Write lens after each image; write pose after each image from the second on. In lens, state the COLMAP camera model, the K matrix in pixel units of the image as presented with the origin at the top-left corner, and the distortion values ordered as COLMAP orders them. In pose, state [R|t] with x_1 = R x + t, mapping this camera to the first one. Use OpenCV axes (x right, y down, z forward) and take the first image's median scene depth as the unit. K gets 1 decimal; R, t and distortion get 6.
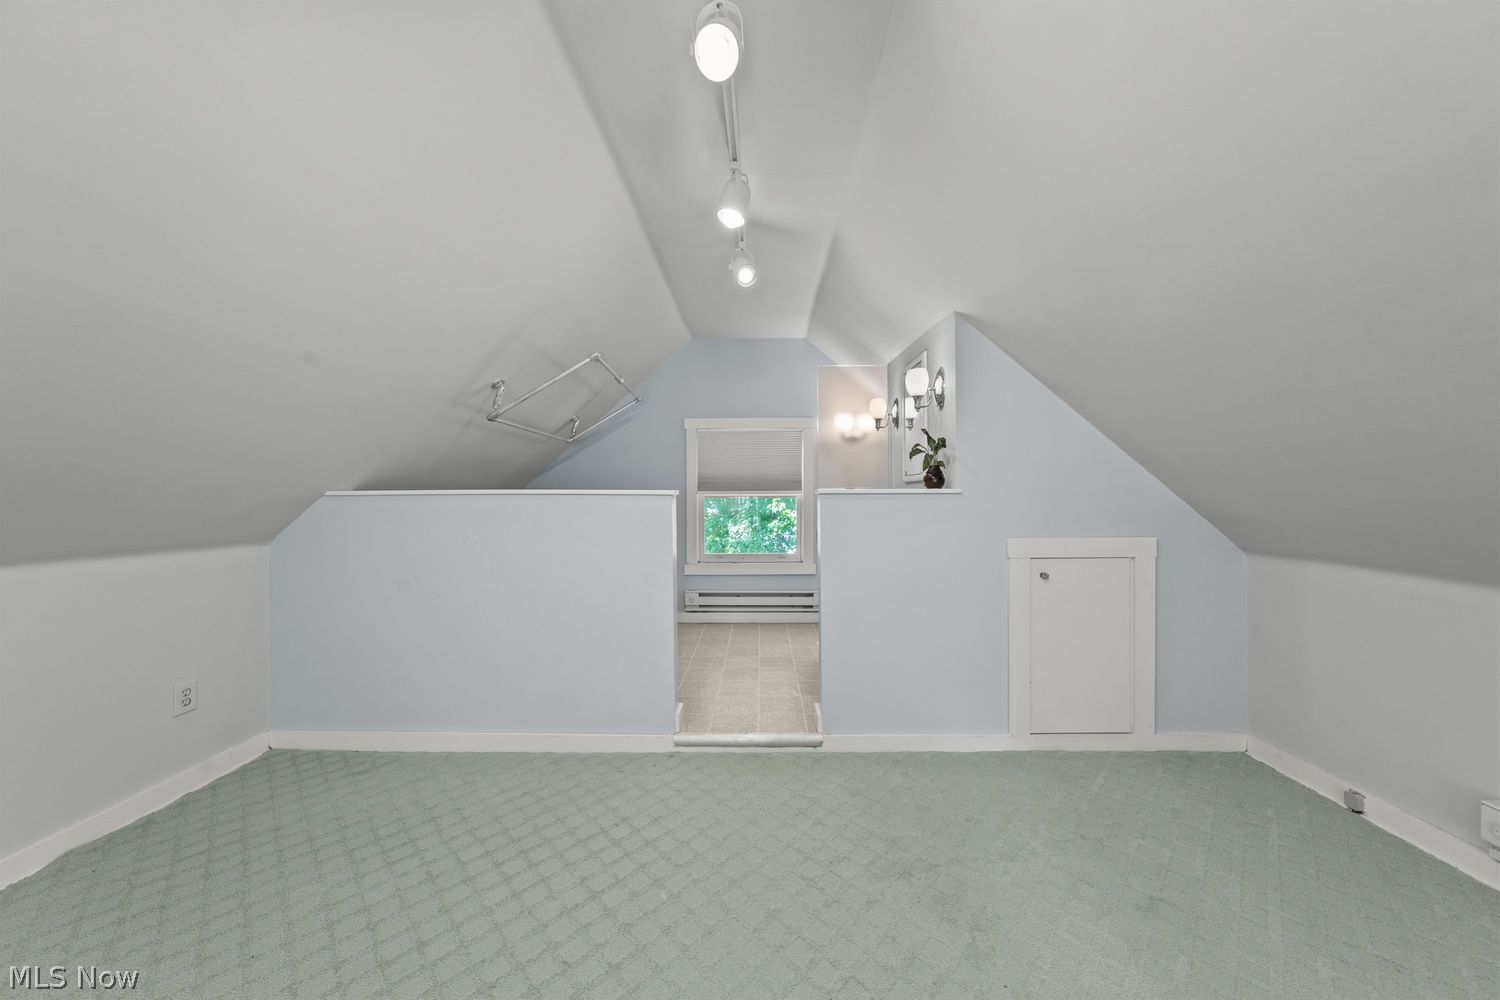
lens RADIAL K [[519.0, 0, 751.4], [0, 519.0, 499.1], [0, 0, 1]] dist [-0.000128, 0.000000]
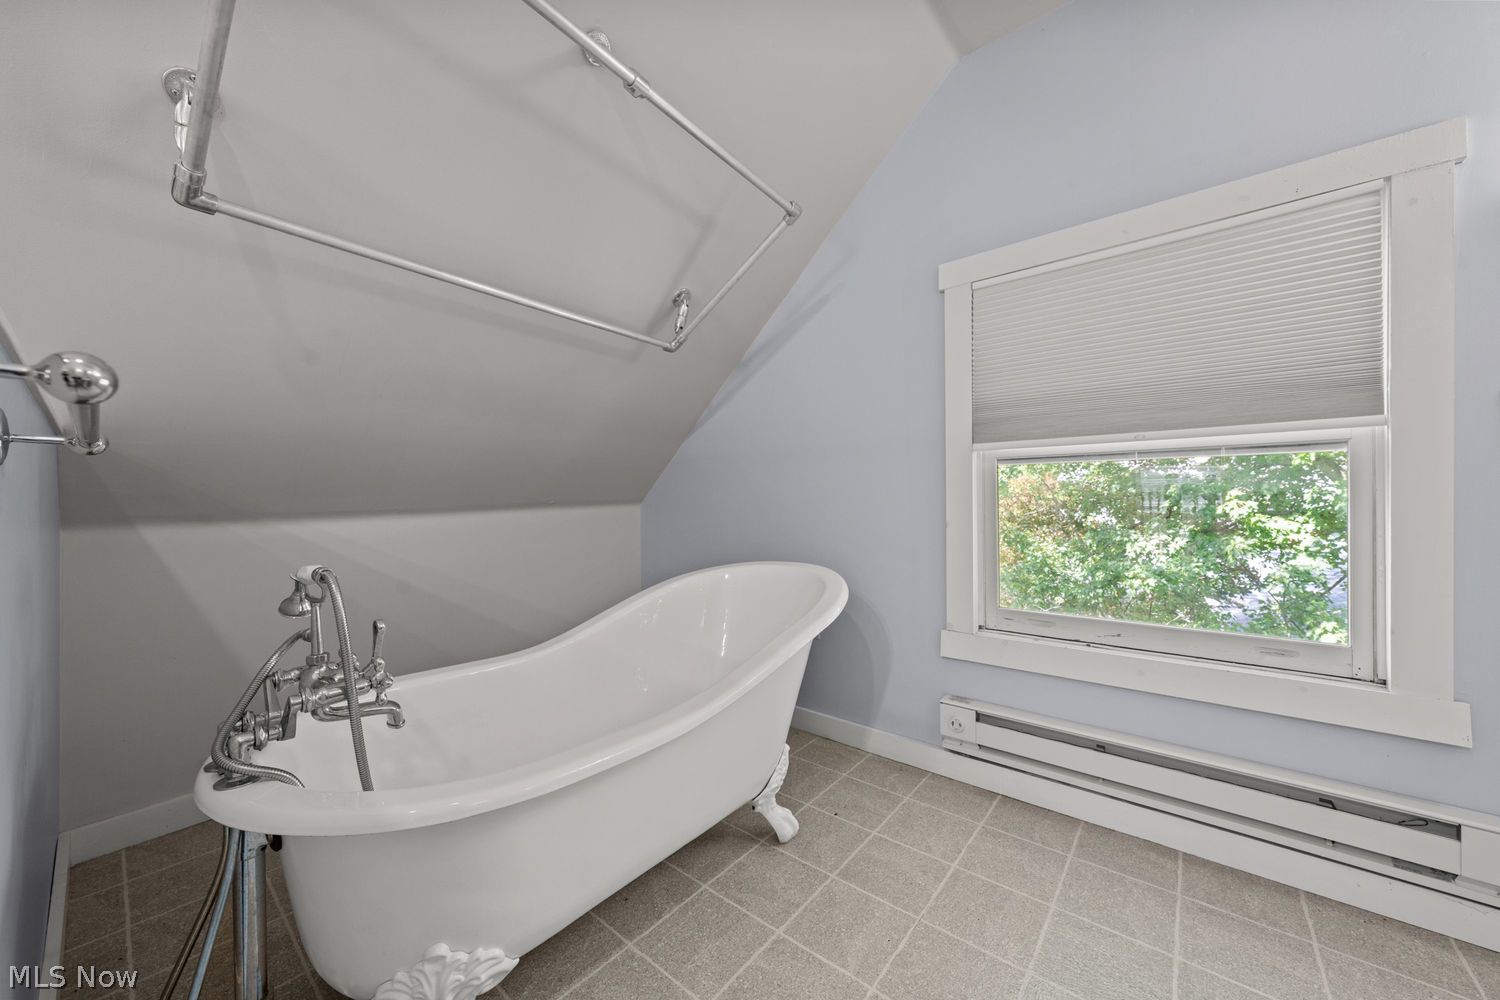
lens RADIAL K [[544.5, 0, 748.1], [0, 544.5, 500.7], [0, 0, 1]] dist [-0.002375, -0.000314]
pose [[0.775510, -0.004417, -0.631319, 0.019663], [-0.001128, 0.999964, -0.008382, 0.031246], [0.631334, 0.007213, 0.775478, 0.582617]]
